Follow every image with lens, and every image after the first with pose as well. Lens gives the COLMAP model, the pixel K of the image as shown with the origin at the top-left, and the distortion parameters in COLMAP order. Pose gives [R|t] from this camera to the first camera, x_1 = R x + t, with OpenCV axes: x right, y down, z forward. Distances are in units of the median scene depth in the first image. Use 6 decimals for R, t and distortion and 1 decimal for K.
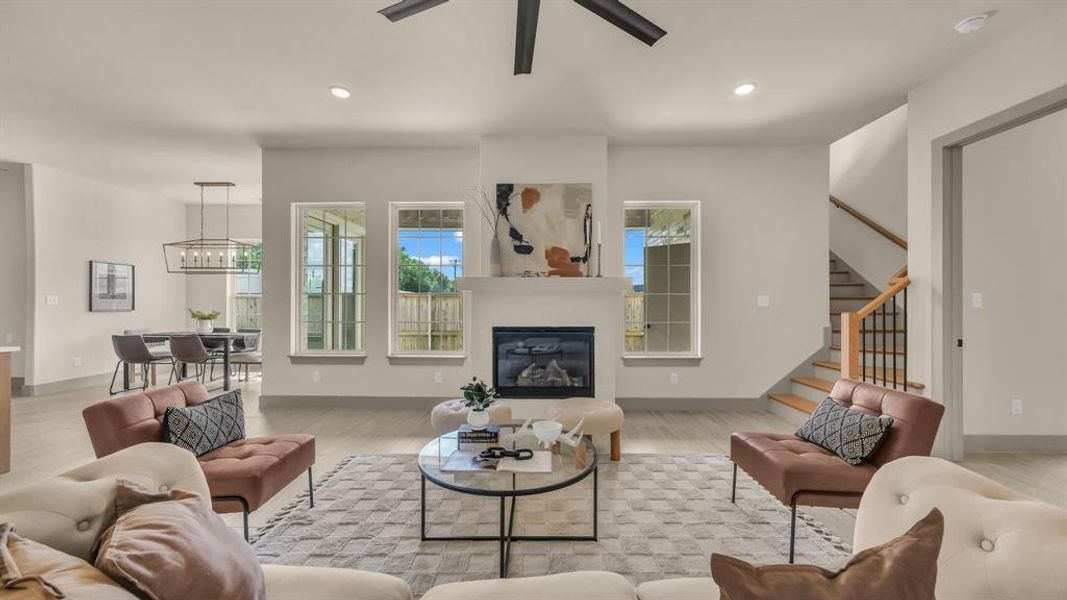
lens RADIAL K [[388.4, 0, 529.6], [0, 388.4, 301.8], [0, 0, 1]] dist [-0.002201, -0.000060]
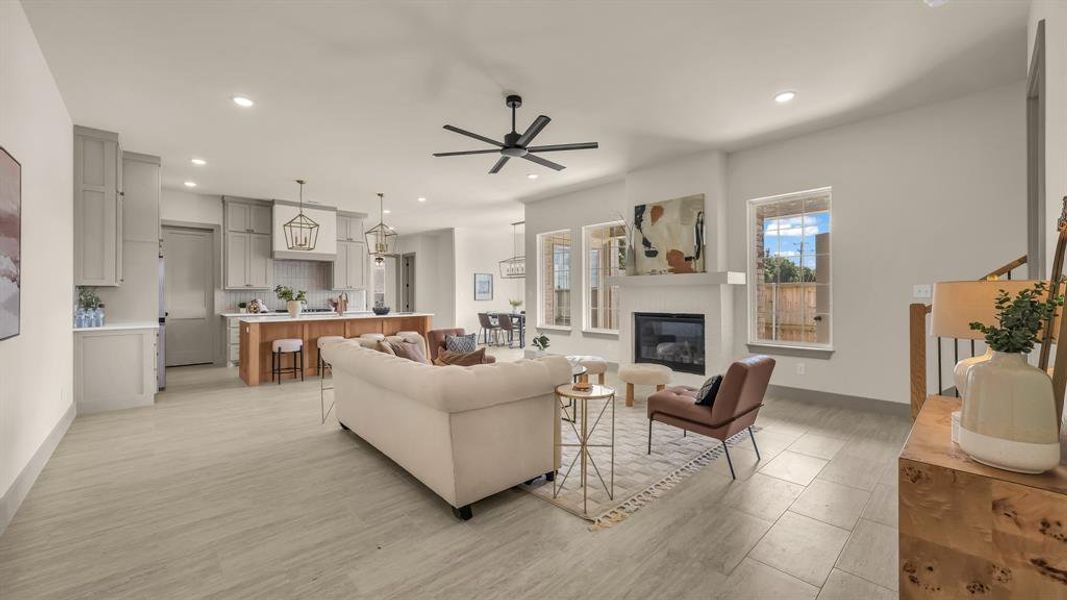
lens RADIAL K [[414.8, 0, 546.0], [0, 414.8, 294.7], [0, 0, 1]] dist [0.000271, 0.000111]
pose [[0.707118, -0.005383, -0.707076, 0.714558], [0.007582, 0.999971, -0.000030, 0.000668], [0.707055, -0.005340, 0.707138, -0.237000]]
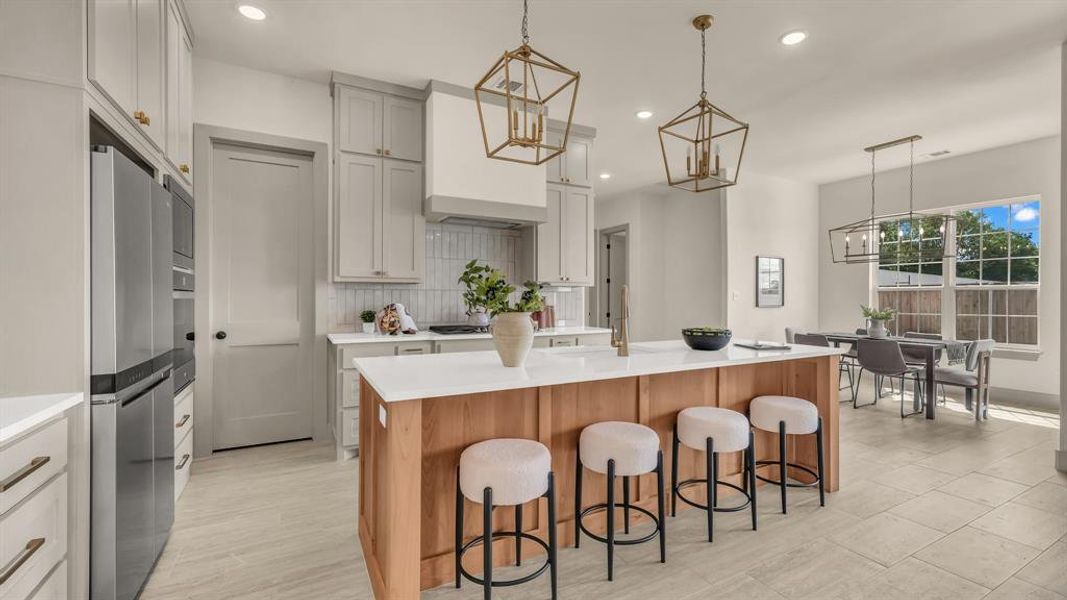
lens RADIAL K [[461.3, 0, 569.6], [0, 461.3, 298.9], [0, 0, 1]] dist [0.000699, 0.000108]
pose [[0.533341, -0.000140, -0.845900, -0.539363], [0.003198, 0.999993, 0.001851, 0.000018], [0.845894, -0.003692, 0.533338, -0.039206]]
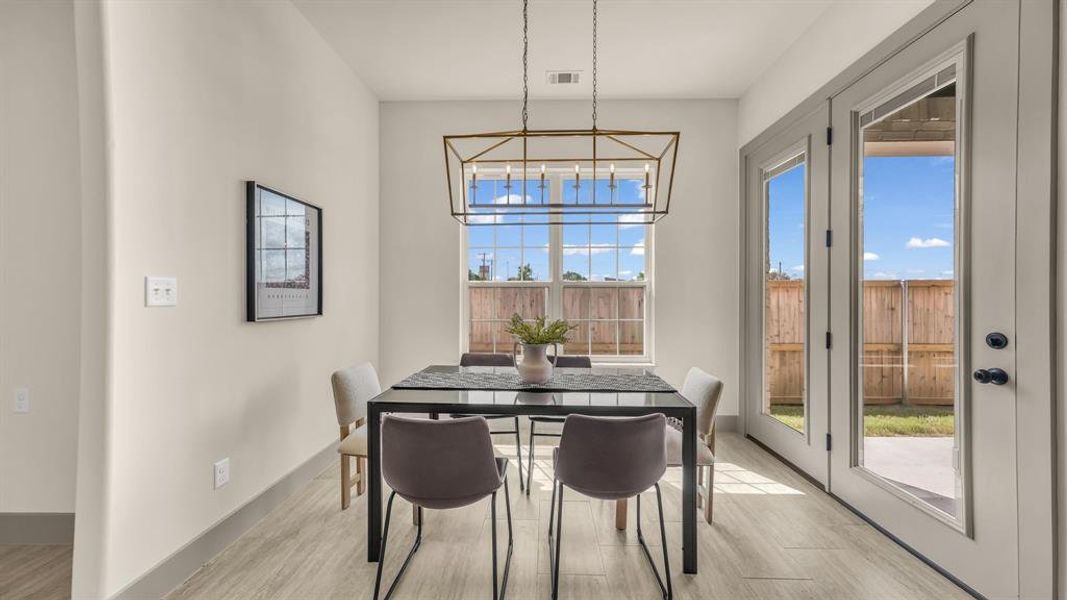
lens RADIAL K [[397.4, 0, 540.7], [0, 397.4, 296.6], [0, 0, 1]] dist [-0.000307, 0.000087]
pose [[0.999798, -0.000638, -0.020112, -1.165037], [0.000762, 0.999981, 0.006180, -0.001105], [0.020107, -0.006194, 0.999779, 0.863293]]
